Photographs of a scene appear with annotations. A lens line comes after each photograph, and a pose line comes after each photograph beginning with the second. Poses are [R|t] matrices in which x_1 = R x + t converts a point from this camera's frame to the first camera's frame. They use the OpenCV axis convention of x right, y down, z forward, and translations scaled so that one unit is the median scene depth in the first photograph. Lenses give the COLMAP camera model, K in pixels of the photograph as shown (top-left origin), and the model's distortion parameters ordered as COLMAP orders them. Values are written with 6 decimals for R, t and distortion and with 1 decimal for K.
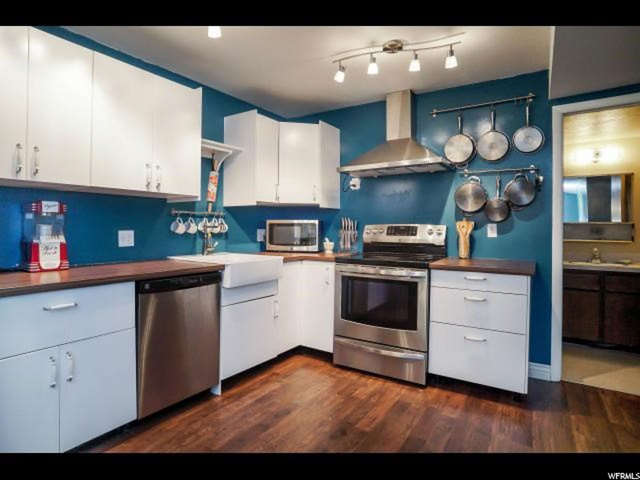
lens RADIAL K [[359.8, 0, 296.0], [0, 359.8, 227.1], [0, 0, 1]] dist [-0.070377, 0.000118]
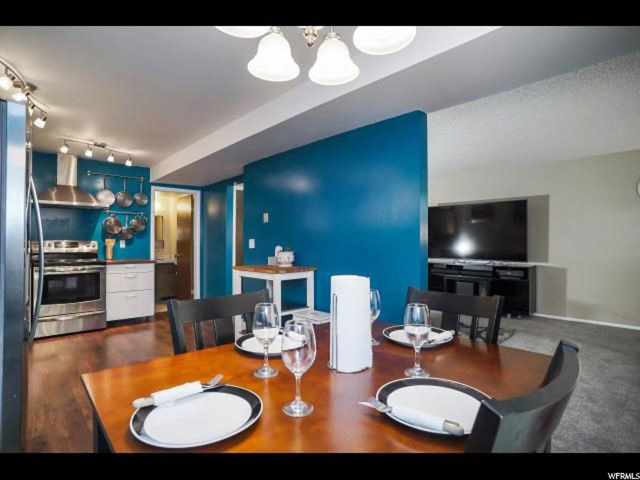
lens RADIAL K [[333.9, 0, 317.5], [0, 333.9, 241.4], [0, 0, 1]] dist [-0.043088, 0.001053]
pose [[0.192163, 0.000537, 0.981363, -0.996915], [0.003261, 0.999994, -0.001186, 0.001458], [-0.981358, 0.003428, 0.192160, -0.379918]]
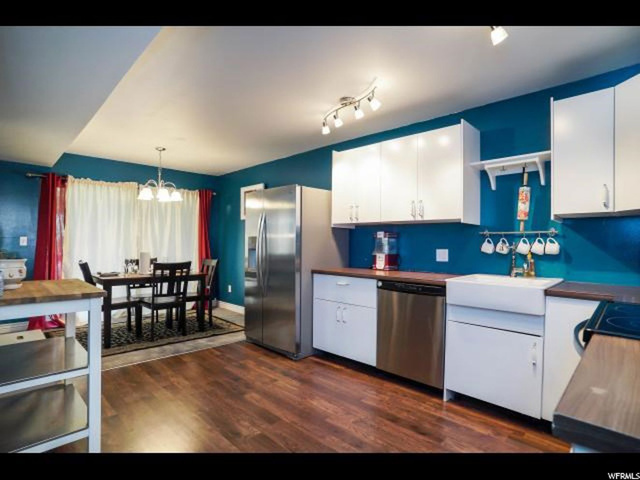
lens RADIAL K [[333.9, 0, 317.5], [0, 333.9, 241.4], [0, 0, 1]] dist [-0.043088, 0.001053]
pose [[-0.174916, -0.013841, -0.984486, 0.730750], [-0.012994, 0.999847, -0.011749, 0.000595], [0.984498, 0.010737, -0.175069, 0.672085]]
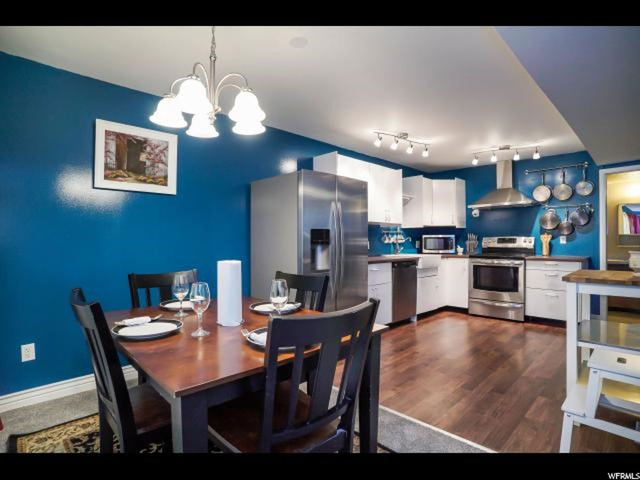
lens RADIAL K [[333.9, 0, 317.5], [0, 333.9, 241.4], [0, 0, 1]] dist [-0.043088, 0.001053]
pose [[0.981866, -0.010061, -0.189310, -0.347879], [0.010093, 0.999949, -0.000794, 0.006849], [0.189308, -0.001131, 0.981917, -0.851645]]
